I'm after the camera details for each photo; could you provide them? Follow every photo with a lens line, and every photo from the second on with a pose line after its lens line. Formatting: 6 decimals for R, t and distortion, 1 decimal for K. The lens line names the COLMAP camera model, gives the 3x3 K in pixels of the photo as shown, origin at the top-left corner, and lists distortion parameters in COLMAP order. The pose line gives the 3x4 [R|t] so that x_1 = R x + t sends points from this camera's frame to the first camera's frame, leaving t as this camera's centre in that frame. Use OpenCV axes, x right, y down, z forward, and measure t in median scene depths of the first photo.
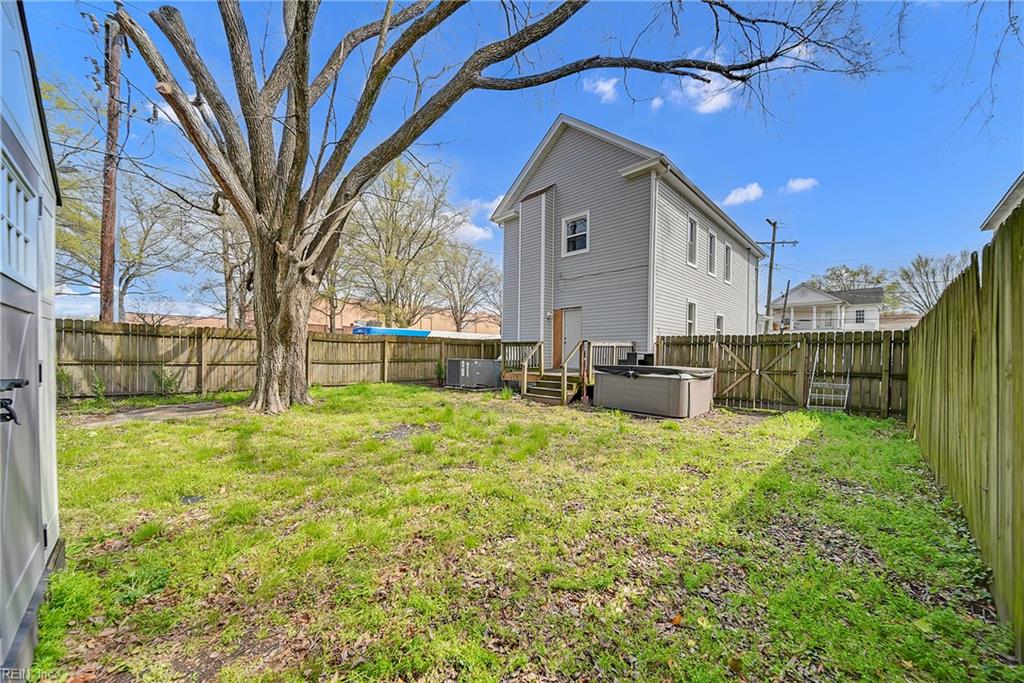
lens RADIAL K [[366.3, 0, 505.1], [0, 366.3, 345.5], [0, 0, 1]] dist [-0.006741, 0.000077]
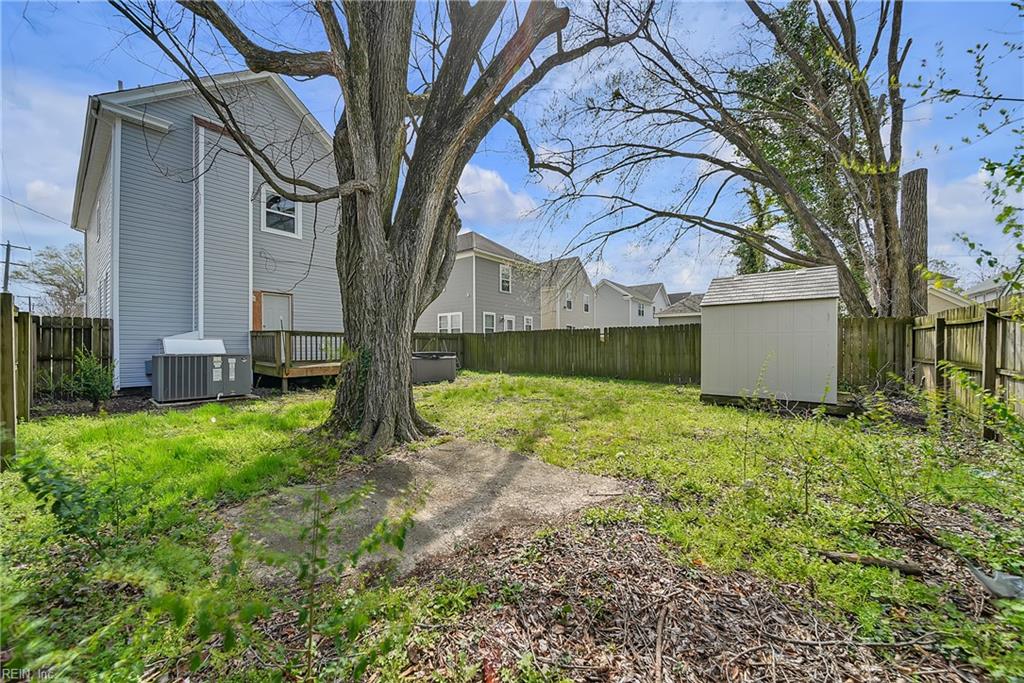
lens RADIAL K [[366.3, 0, 505.1], [0, 366.3, 345.5], [0, 0, 1]] dist [-0.006741, 0.000077]
pose [[-0.115459, -0.011051, 0.993251, -0.752918], [-0.023997, 0.999677, 0.008333, 0.004363], [-0.993022, -0.022873, -0.115687, 0.536519]]
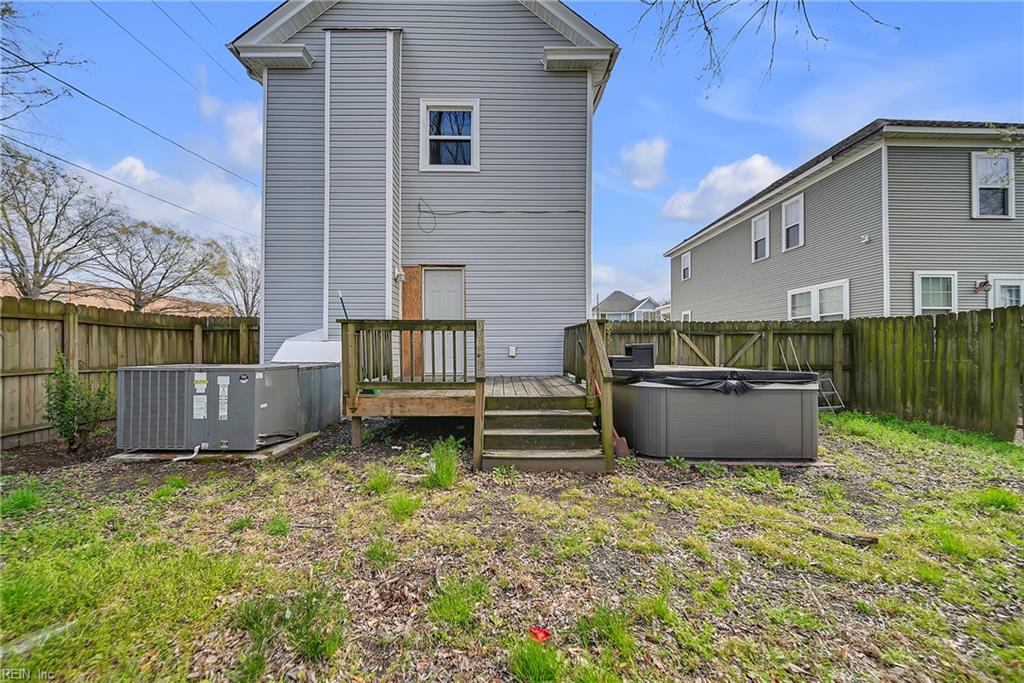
lens RADIAL K [[366.3, 0, 505.1], [0, 366.3, 345.5], [0, 0, 1]] dist [-0.006741, 0.000077]
pose [[0.690748, -0.005629, 0.723073, -0.152316], [-0.008348, 0.999841, 0.015759, 0.009116], [-0.723047, -0.016921, 0.690592, 0.533128]]
